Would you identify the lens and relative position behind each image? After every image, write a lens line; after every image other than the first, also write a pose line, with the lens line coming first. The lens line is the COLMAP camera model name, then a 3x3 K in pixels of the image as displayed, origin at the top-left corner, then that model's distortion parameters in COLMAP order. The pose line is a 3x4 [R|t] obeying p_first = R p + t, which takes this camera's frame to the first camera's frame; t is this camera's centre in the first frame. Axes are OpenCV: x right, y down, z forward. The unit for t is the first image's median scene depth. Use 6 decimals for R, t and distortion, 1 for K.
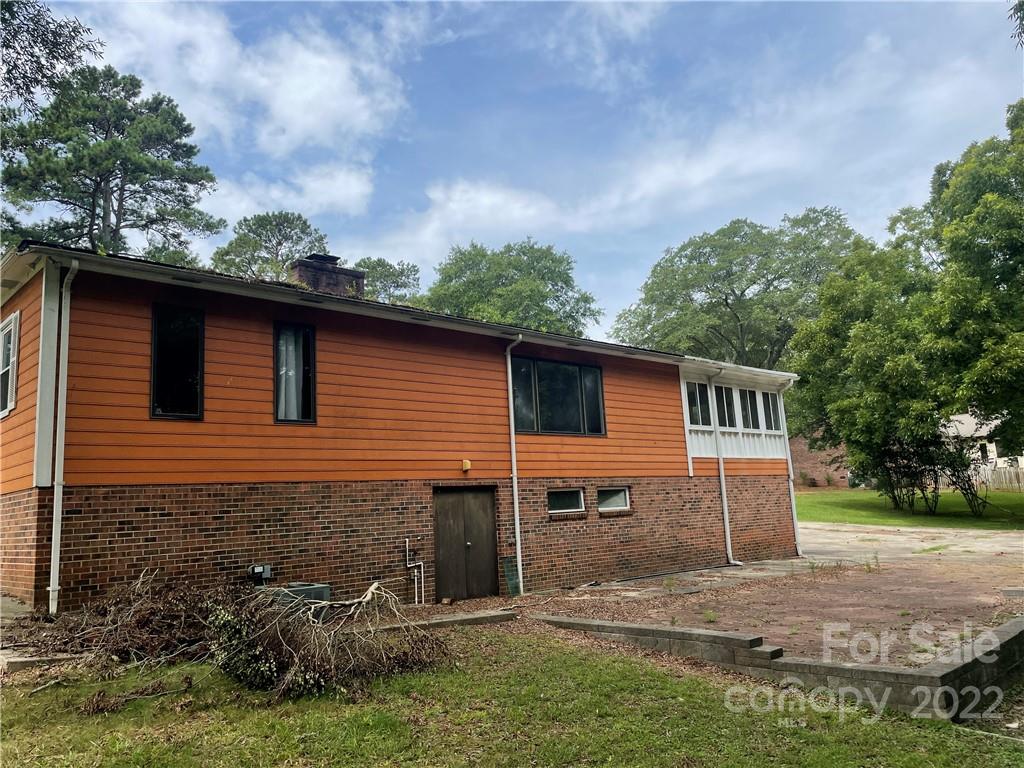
lens RADIAL K [[775.7, 0, 512.0], [0, 775.7, 384.0], [0, 0, 1]] dist [0.003386, -0.007623]
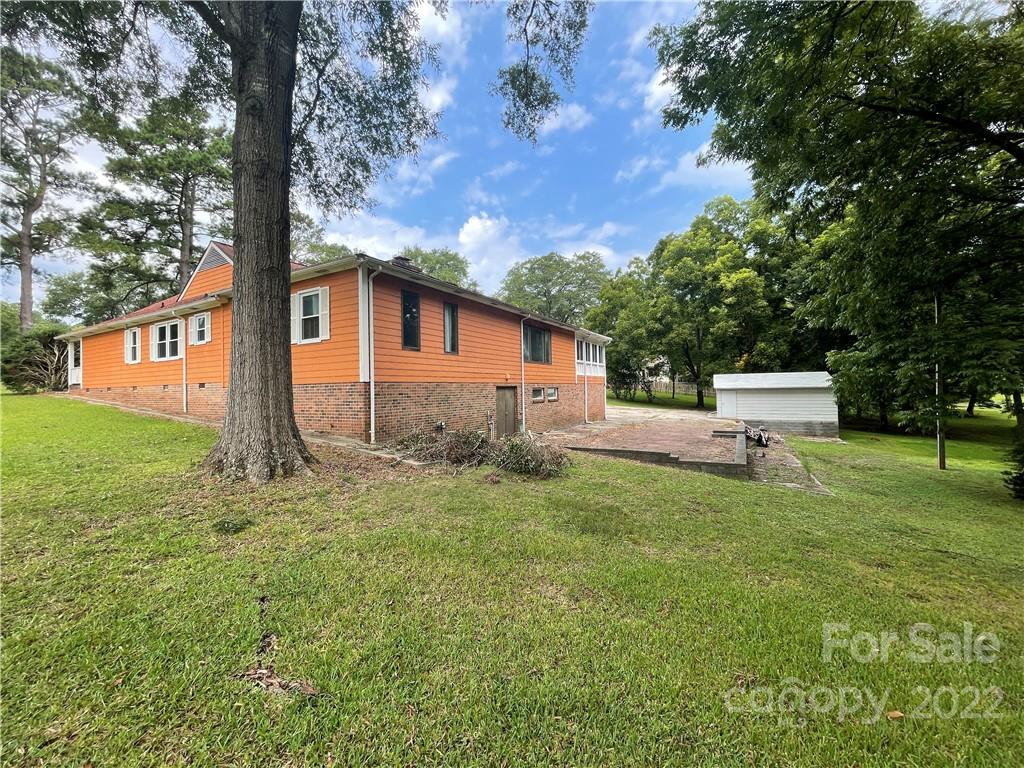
lens RADIAL K [[412.6, 0, 512.0], [0, 412.6, 384.0], [0, 0, 1]] dist [-0.001426, -0.000136]
pose [[0.964928, 0.040936, 0.259304, -0.303310], [-0.075695, 0.989200, 0.125512, -0.013899], [-0.251366, -0.140738, 0.957605, -0.064376]]
